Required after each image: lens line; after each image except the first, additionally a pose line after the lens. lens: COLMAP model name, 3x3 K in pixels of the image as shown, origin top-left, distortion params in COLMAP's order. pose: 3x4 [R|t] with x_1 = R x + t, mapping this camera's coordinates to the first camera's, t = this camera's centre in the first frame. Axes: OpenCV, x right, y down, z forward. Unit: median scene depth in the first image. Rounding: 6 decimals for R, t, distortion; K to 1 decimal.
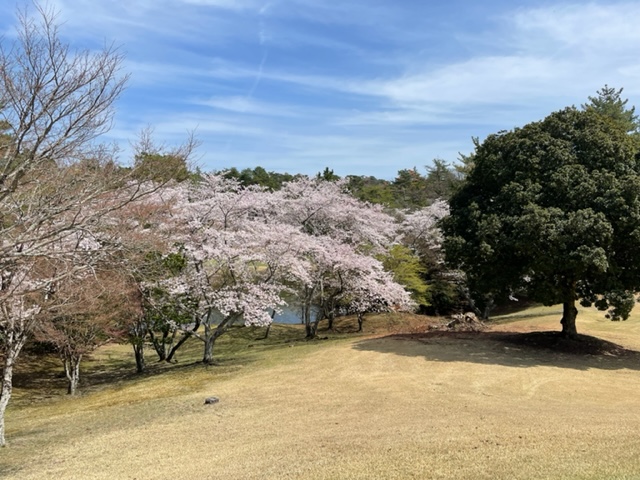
lens RADIAL K [[489.8, 0, 320.0], [0, 489.8, 240.0], [0, 0, 1]] dist [-0.004068, -0.003945]
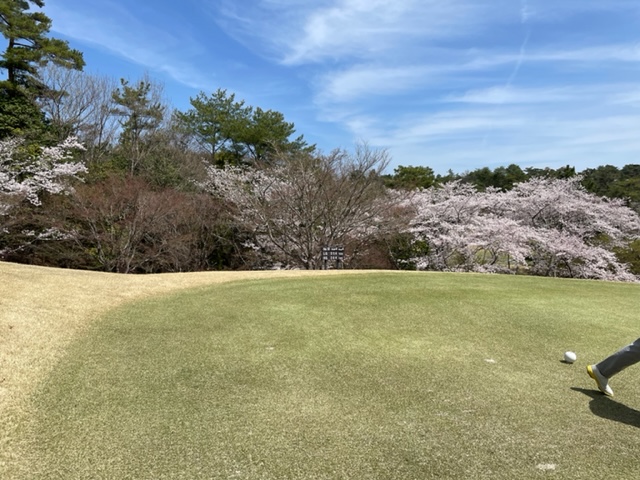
lens RADIAL K [[489.8, 0, 320.0], [0, 489.8, 240.0], [0, 0, 1]] dist [-0.004068, -0.003945]
pose [[0.873034, -0.004595, -0.487639, 0.097145], [0.003738, 0.999989, -0.002731, 0.019354], [0.487646, 0.000561, 0.873041, -0.259311]]
